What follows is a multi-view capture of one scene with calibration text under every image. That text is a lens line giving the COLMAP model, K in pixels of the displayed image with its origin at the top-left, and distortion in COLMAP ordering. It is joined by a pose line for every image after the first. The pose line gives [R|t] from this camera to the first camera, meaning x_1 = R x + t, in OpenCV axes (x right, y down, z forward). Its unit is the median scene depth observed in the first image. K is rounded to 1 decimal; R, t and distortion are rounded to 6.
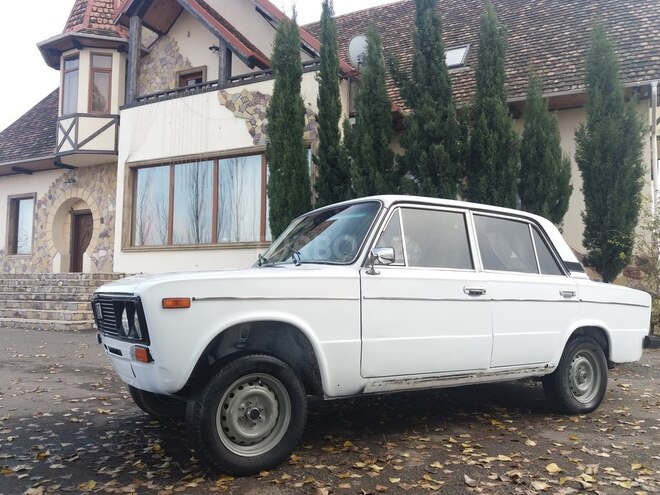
lens RADIAL K [[543.6, 0, 330.0], [0, 543.6, 247.5], [0, 0, 1]] dist [0.044295, -0.103903]
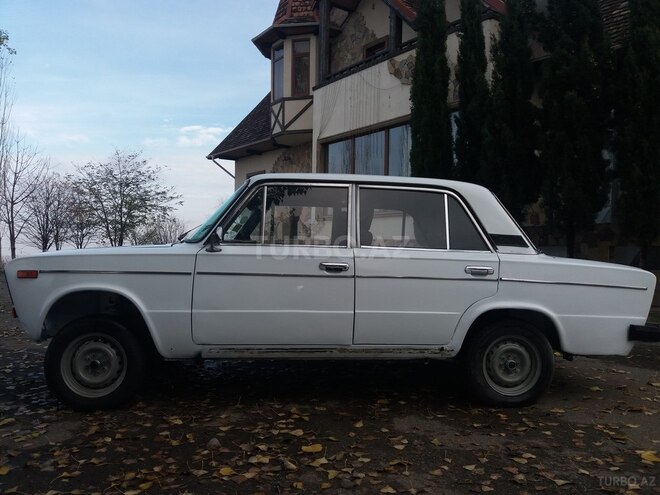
lens RADIAL K [[543.6, 0, 330.0], [0, 543.6, 247.5], [0, 0, 1]] dist [0.044295, -0.103903]
pose [[0.893700, 0.002092, -0.448659, 0.185141], [0.027440, 0.997862, 0.059311, -0.003966], [0.447824, -0.065317, 0.891733, 0.031979]]
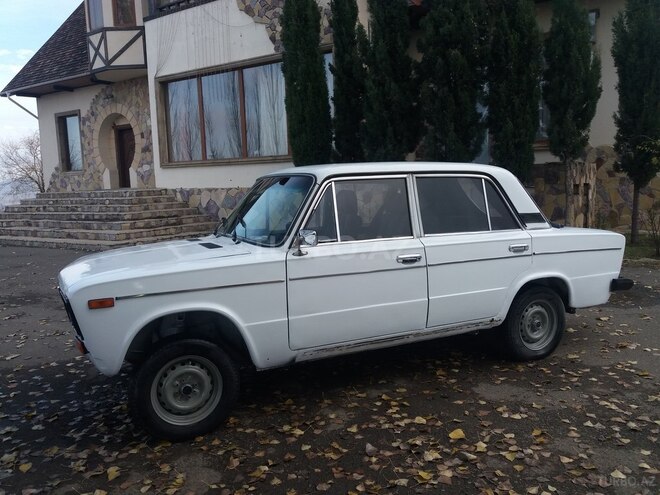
lens RADIAL K [[549.2, 0, 330.0], [0, 549.2, 247.5], [0, 0, 1]] dist [-0.005540, -0.014453]
pose [[0.993093, -0.032410, -0.112769, 0.061729], [0.054185, 0.979153, 0.195765, -0.040248], [0.104073, -0.200523, 0.974146, -0.004955]]
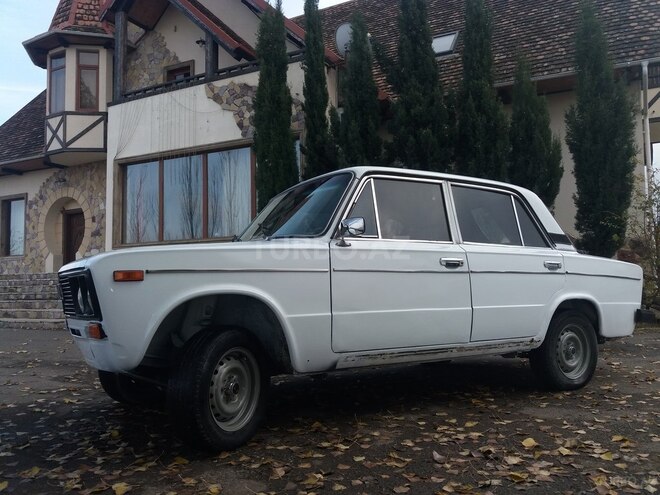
lens RADIAL K [[541.2, 0, 330.0], [0, 541.2, 247.5], [0, 0, 1]] dist [0.046999, -0.100020]
pose [[0.999689, -0.024791, 0.002792, 0.013203], [0.024776, 0.999679, 0.005375, 0.011315], [-0.002924, -0.005304, 0.999982, 0.014725]]
